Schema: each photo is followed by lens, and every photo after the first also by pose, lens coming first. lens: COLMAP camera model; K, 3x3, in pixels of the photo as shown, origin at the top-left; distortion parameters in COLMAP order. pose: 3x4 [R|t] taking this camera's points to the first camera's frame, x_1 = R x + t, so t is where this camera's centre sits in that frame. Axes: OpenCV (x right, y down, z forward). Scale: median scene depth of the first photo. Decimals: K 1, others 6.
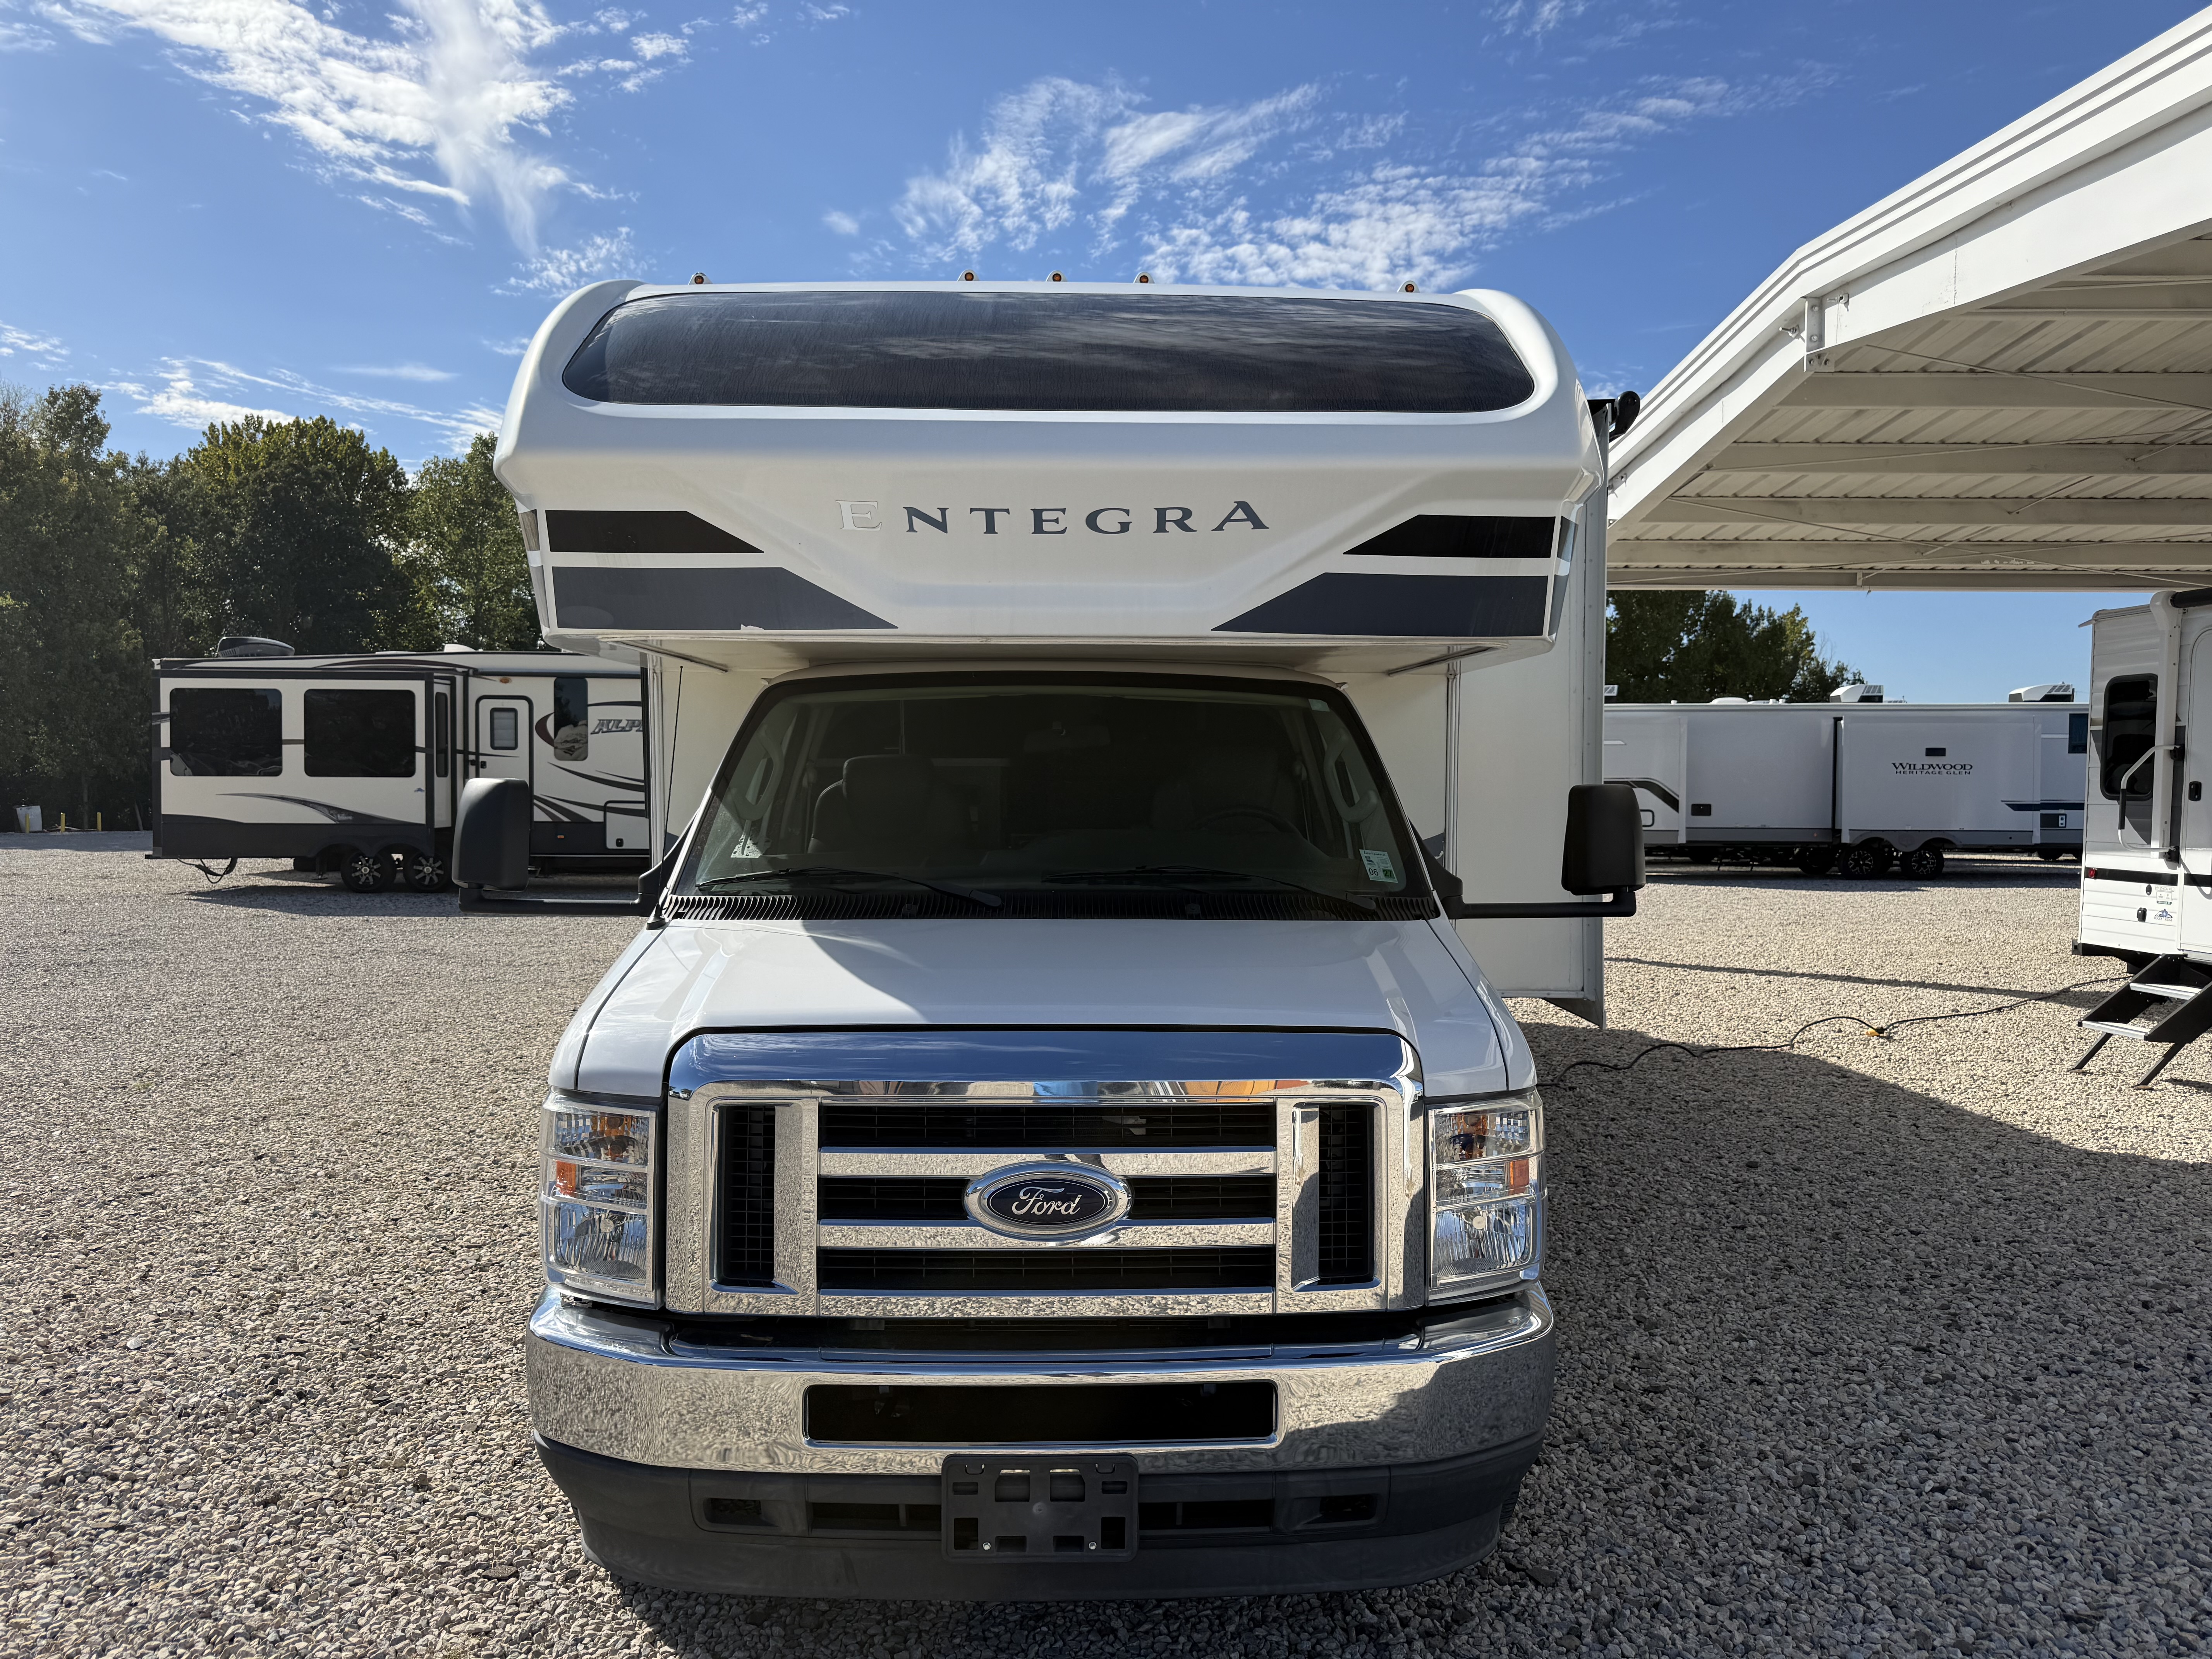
lens RADIAL K [[1584.9, 0, 1114.6], [0, 1584.9, 827.6], [0, 0, 1]] dist [0.017466, -0.018773]
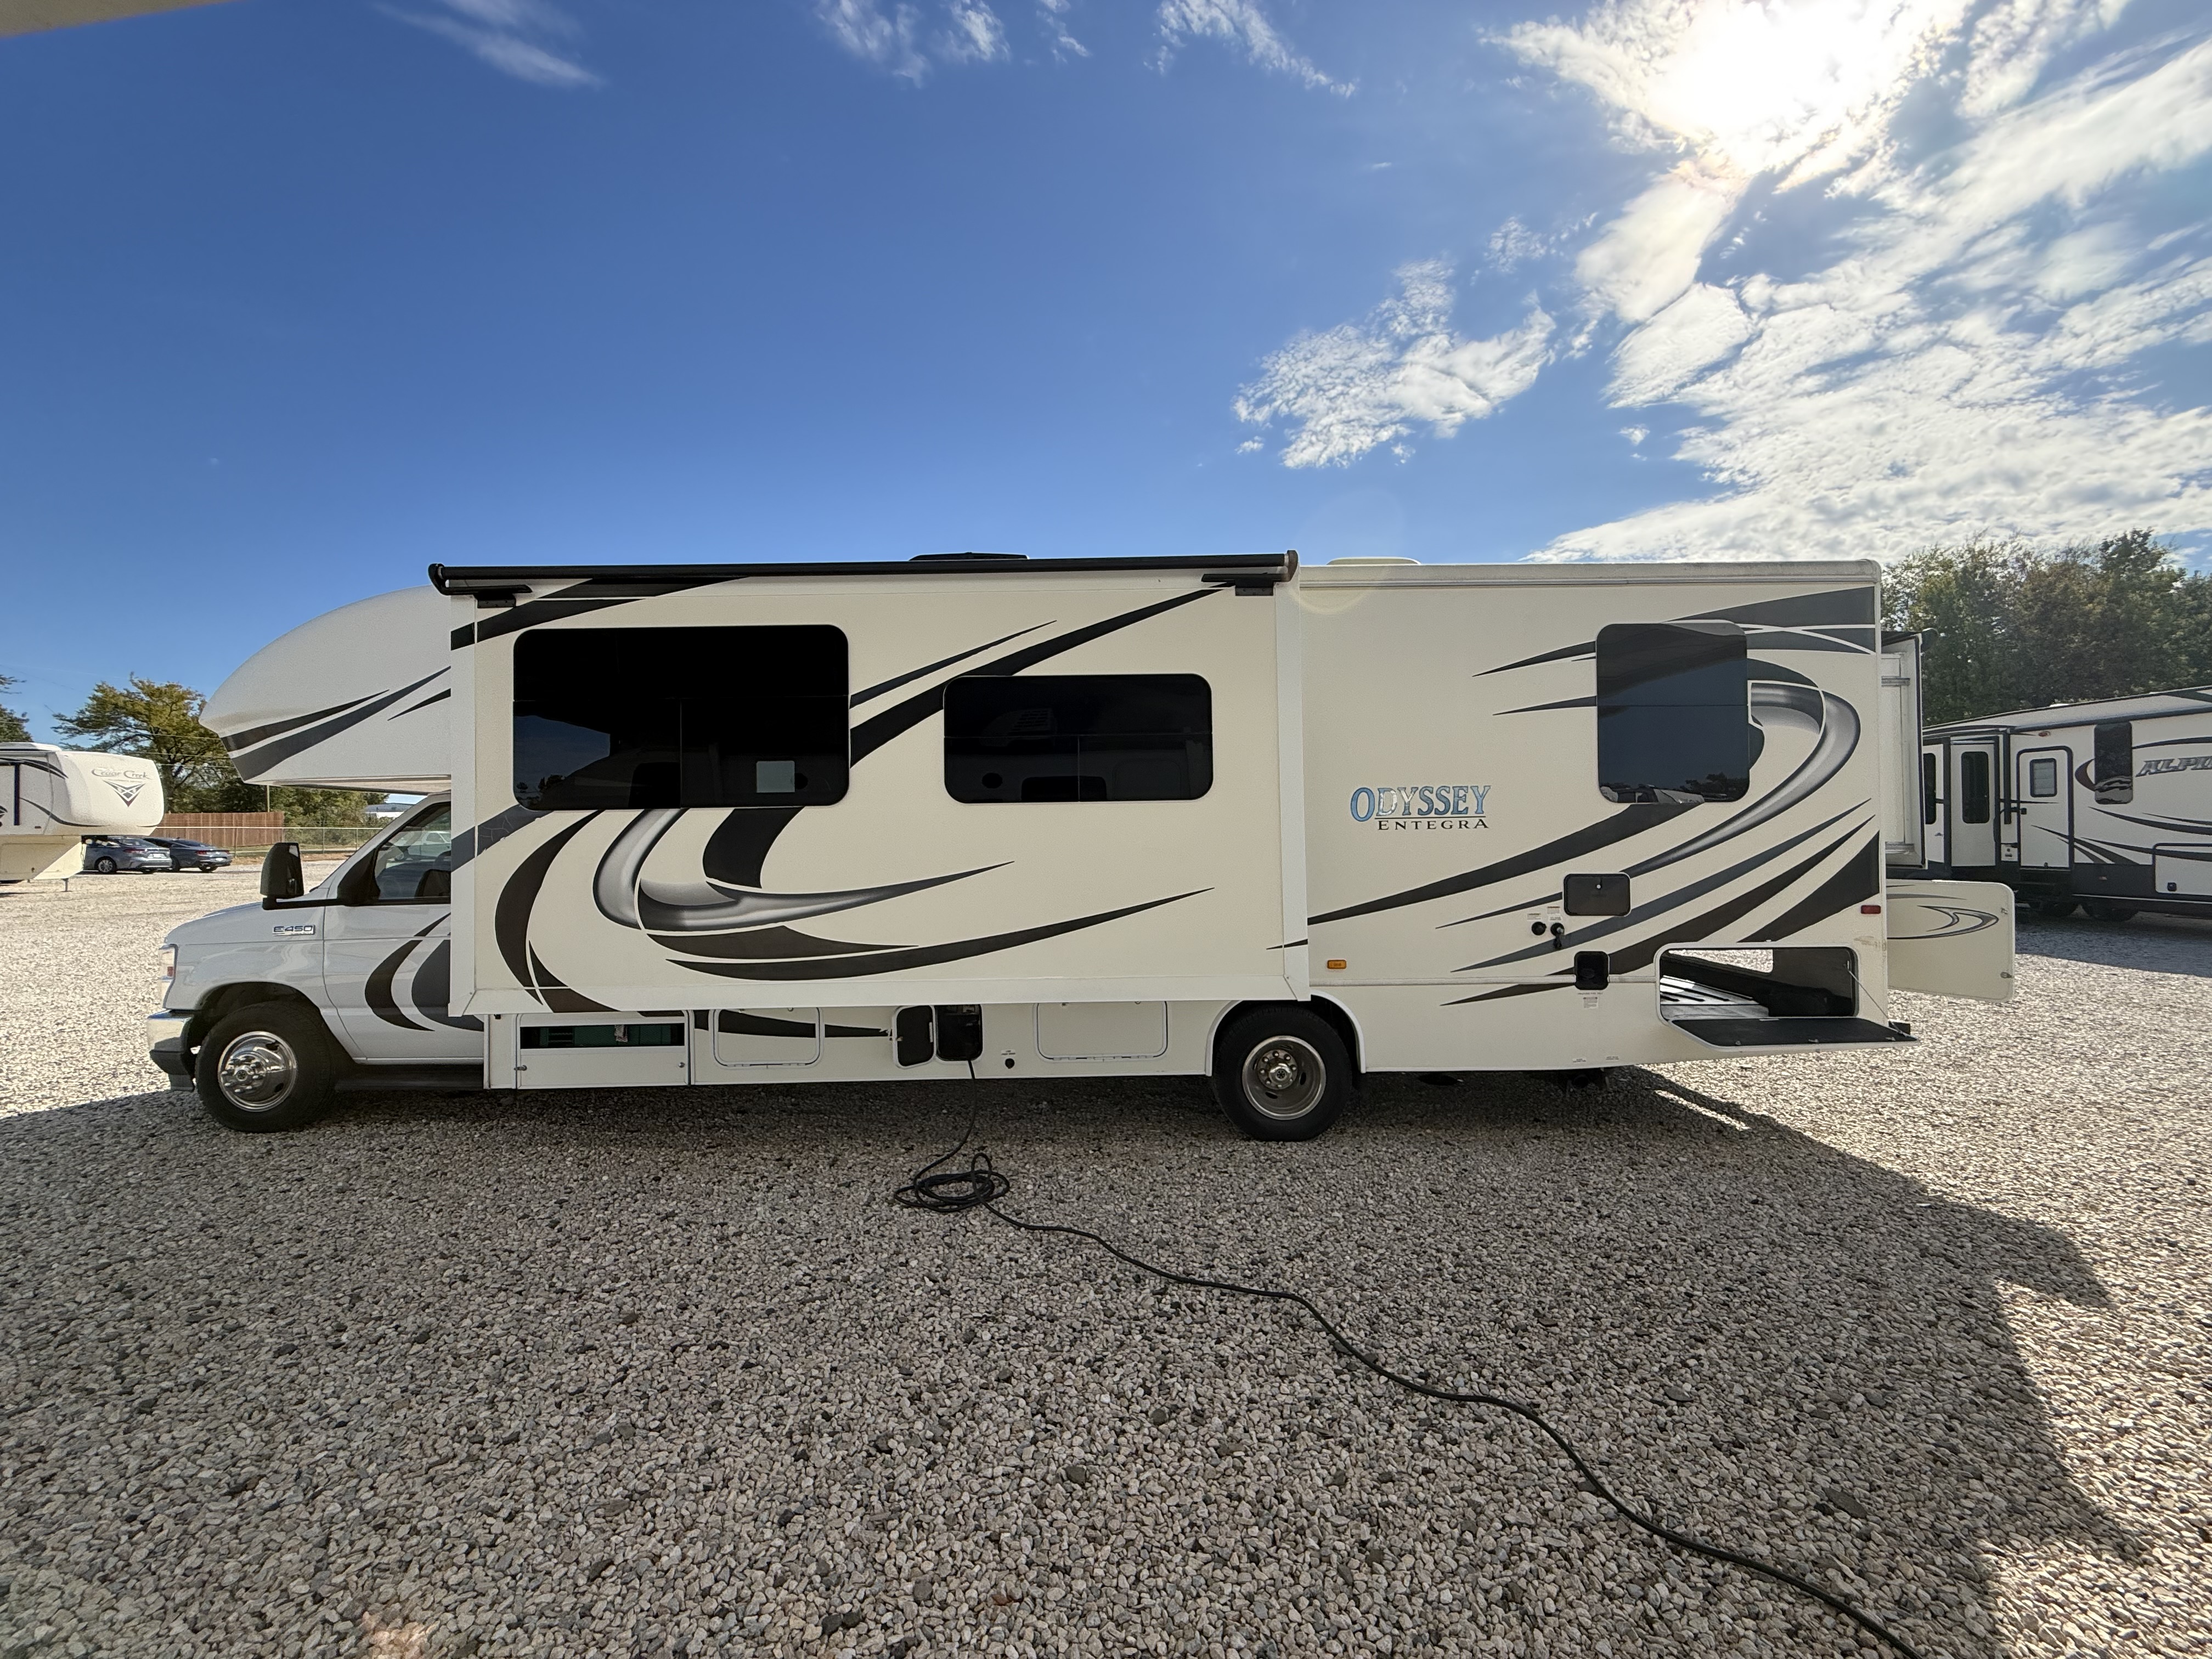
lens RADIAL K [[882.5, 0, 1100.3], [0, 882.5, 843.2], [0, 0, 1]] dist [0.000350, 0.000318]
pose [[-0.020630, 0.002520, -0.999784, 0.239596], [-0.015974, 0.999868, 0.002850, -0.008321], [0.999660, 0.016030, -0.020587, 0.358226]]
